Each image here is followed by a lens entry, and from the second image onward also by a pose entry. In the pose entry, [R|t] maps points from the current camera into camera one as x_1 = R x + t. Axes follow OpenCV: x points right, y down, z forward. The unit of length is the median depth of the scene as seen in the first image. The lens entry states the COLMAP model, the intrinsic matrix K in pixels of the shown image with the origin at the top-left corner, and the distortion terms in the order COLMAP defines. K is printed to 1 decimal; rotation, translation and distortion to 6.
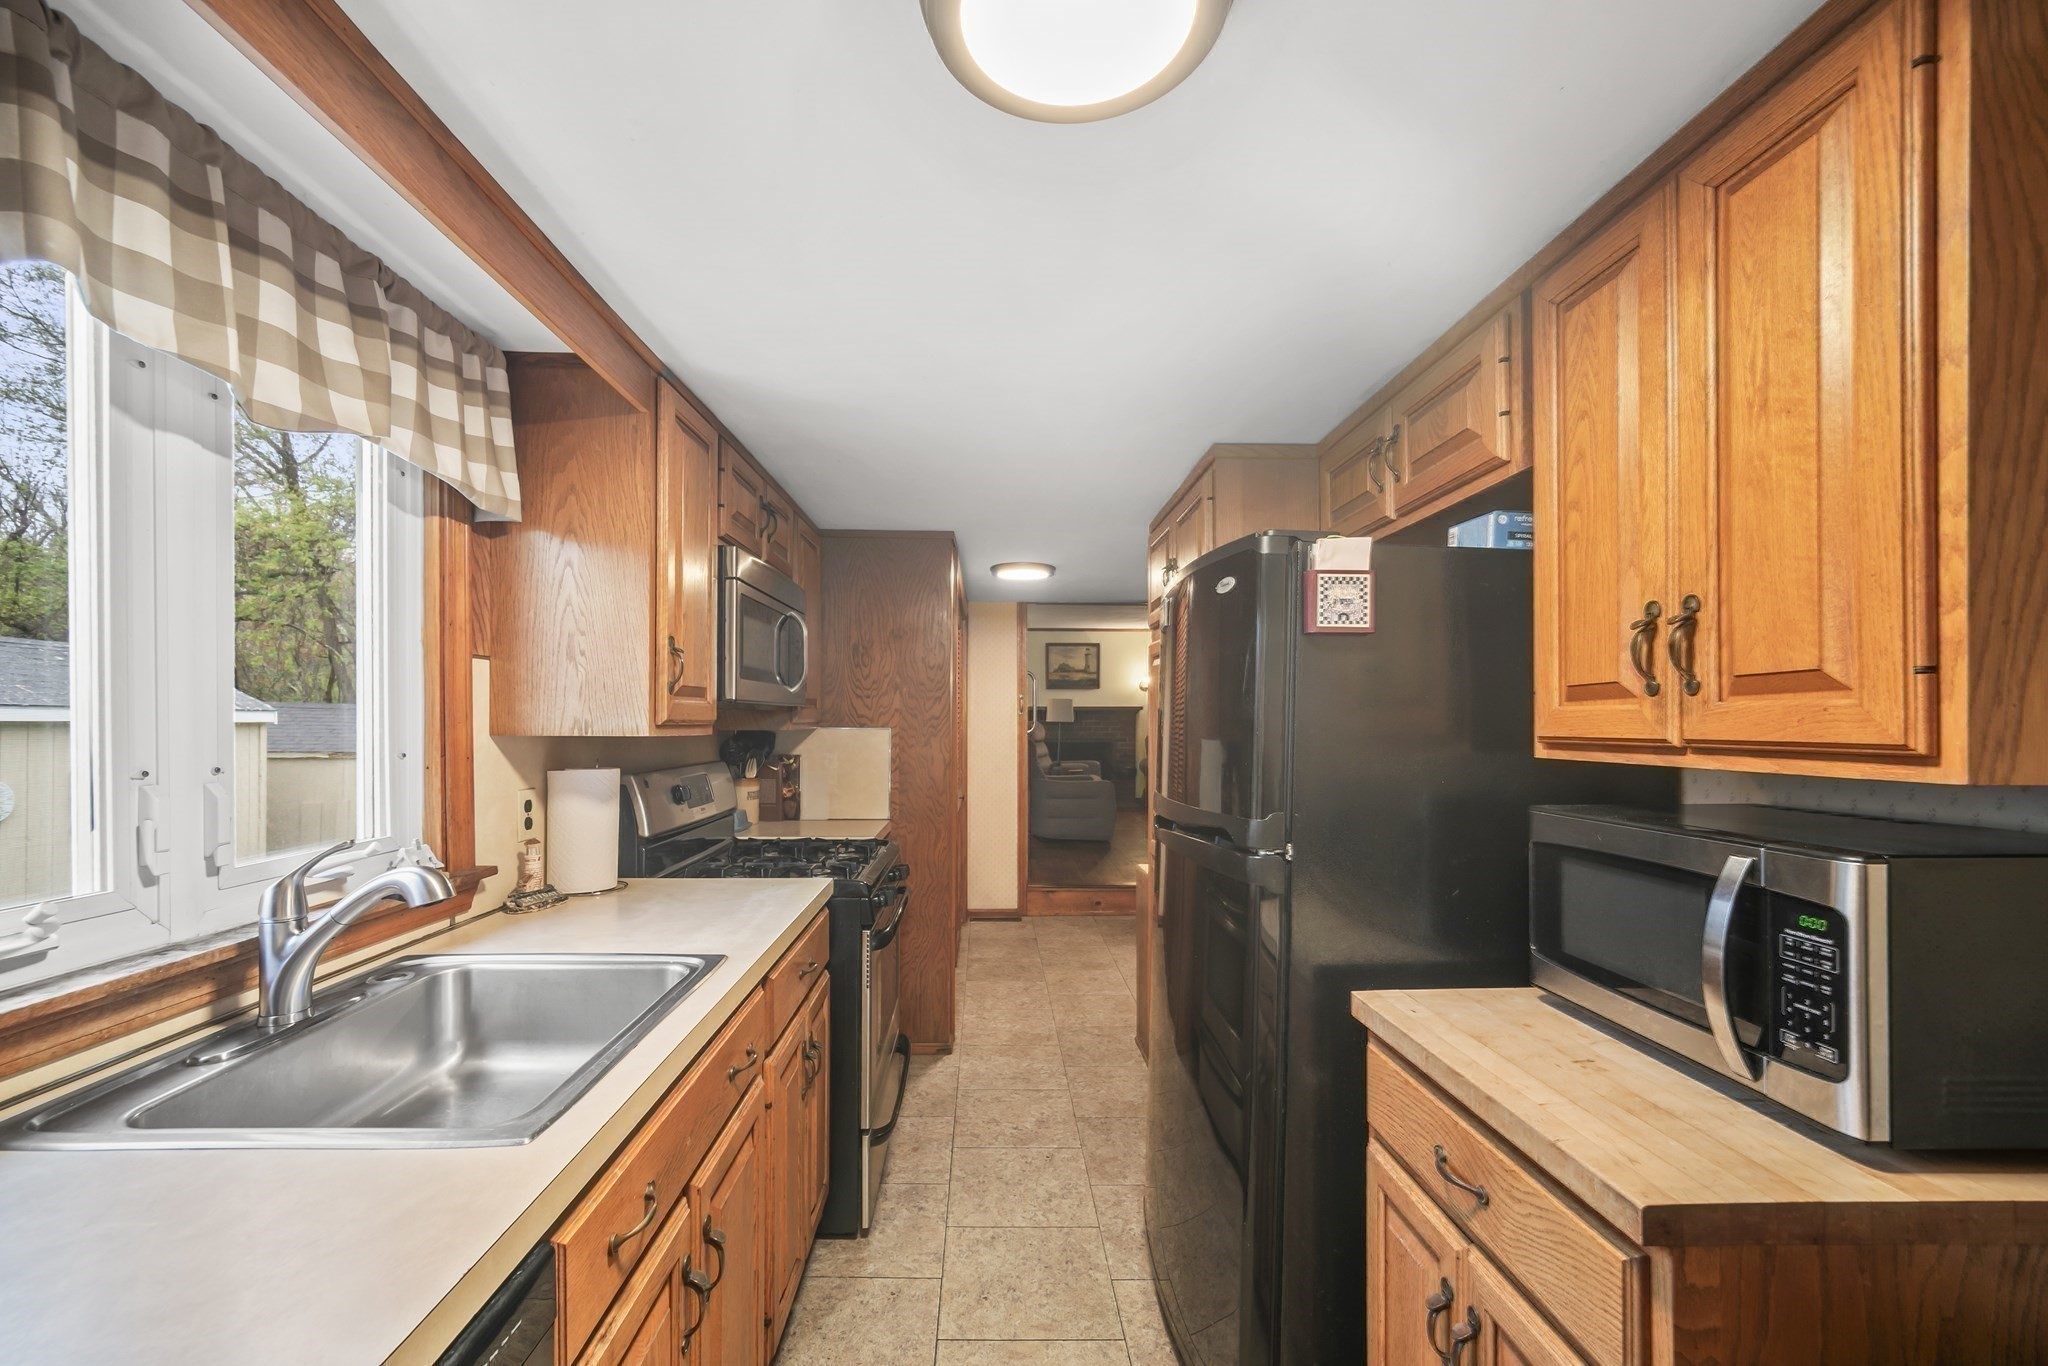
lens RADIAL K [[828.9, 0, 1018.6], [0, 828.9, 723.4], [0, 0, 1]] dist [0.000416, -0.000384]
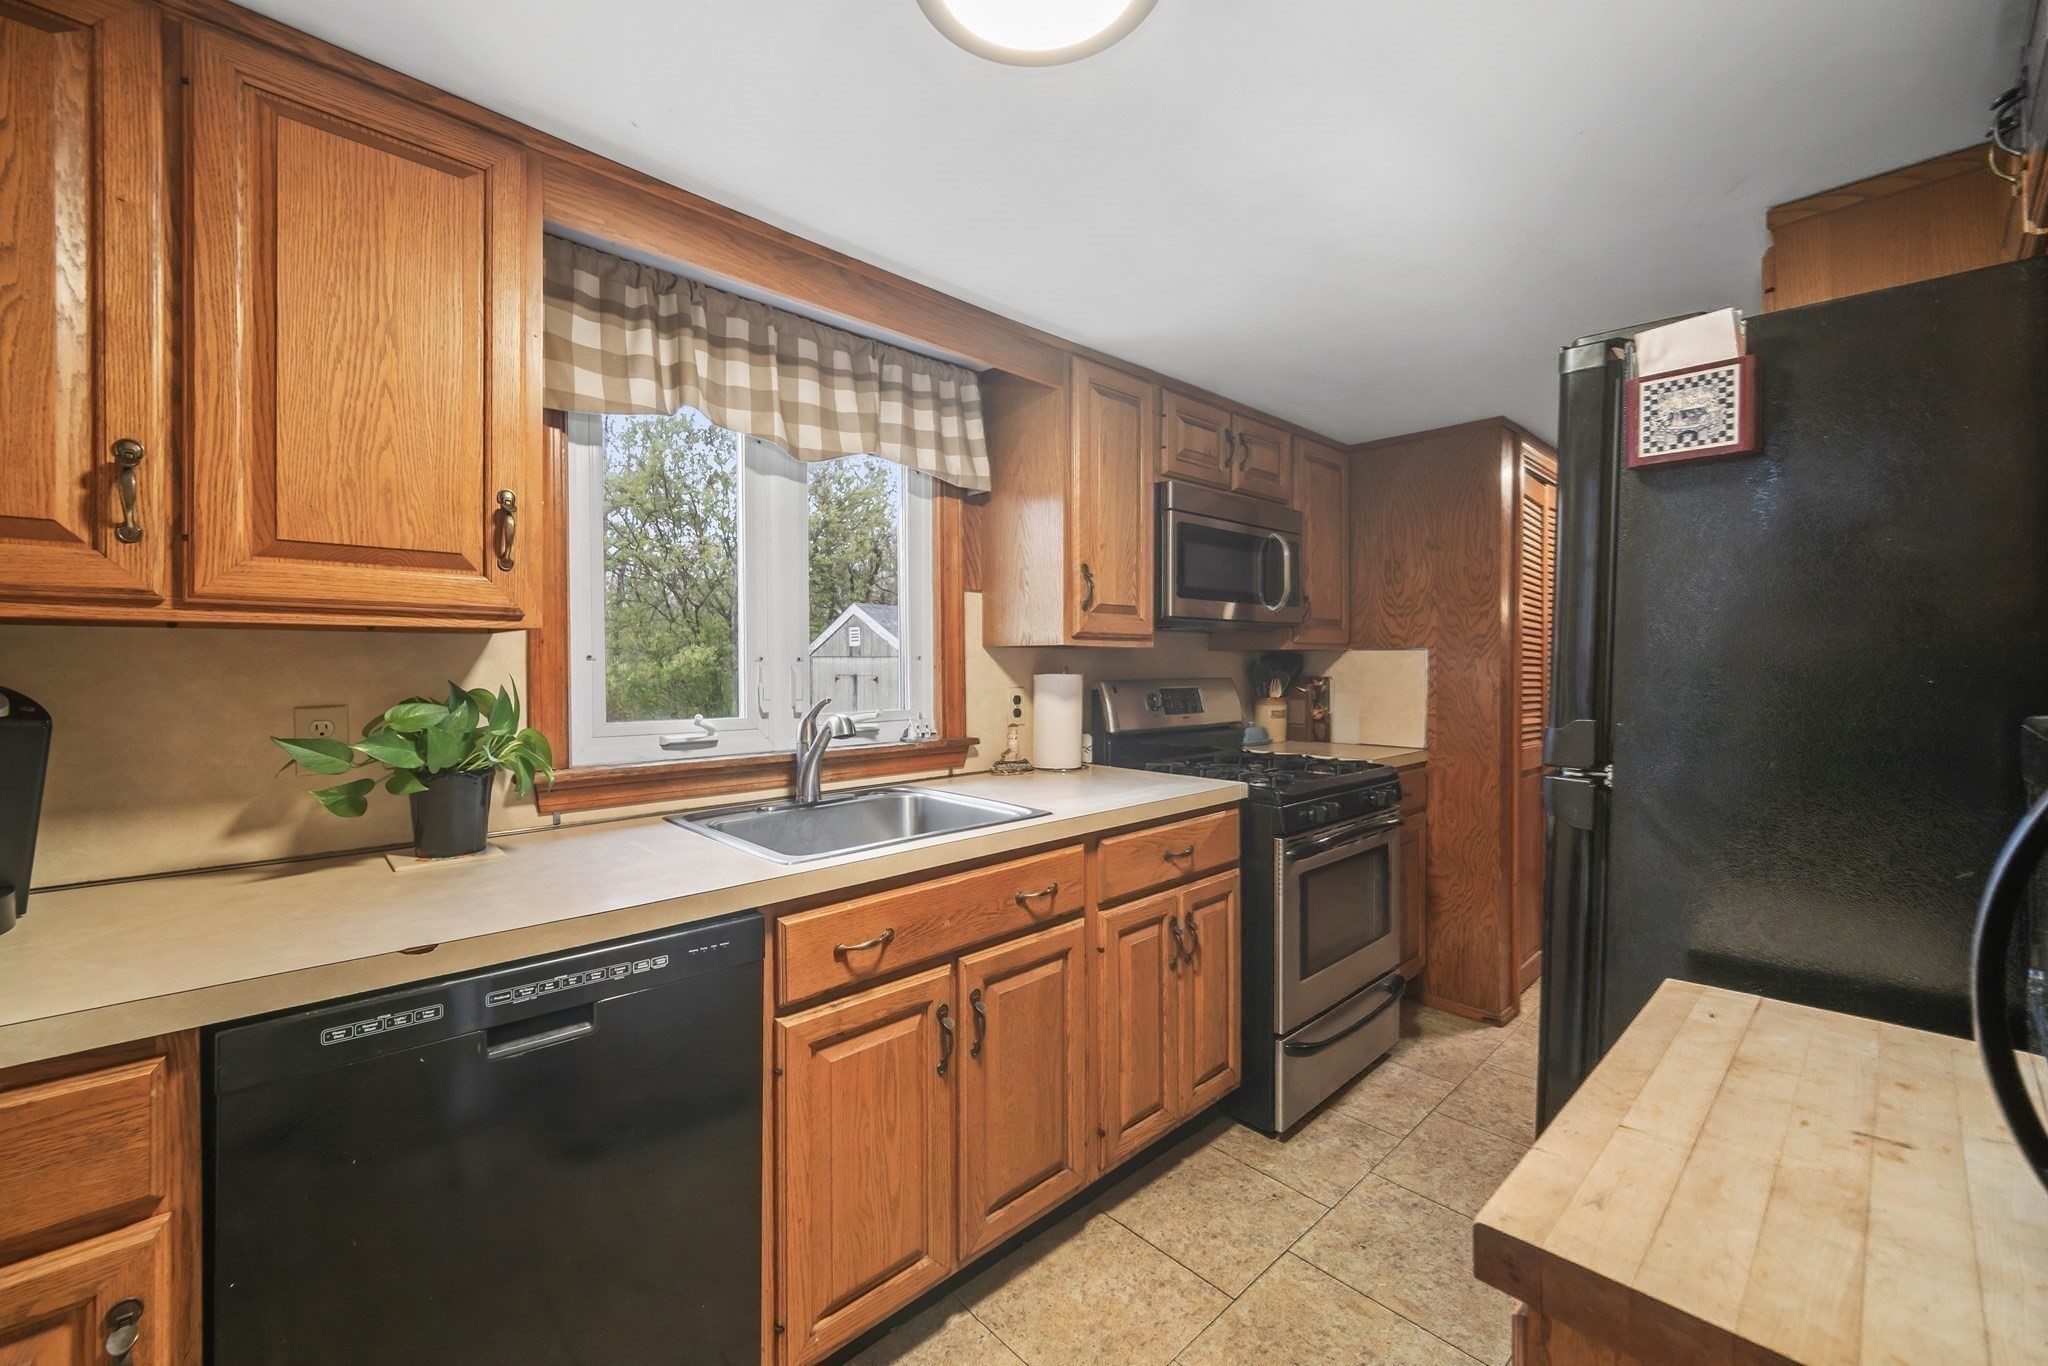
lens RADIAL K [[832.1, 0, 1017.2], [0, 832.1, 671.9], [0, 0, 1]] dist [0.000649, -0.000211]
pose [[0.661390, 0.001651, -0.750040, 0.470726], [0.002092, 0.999990, 0.004046, 0.053415], [0.750039, -0.004245, 0.661380, 0.113953]]
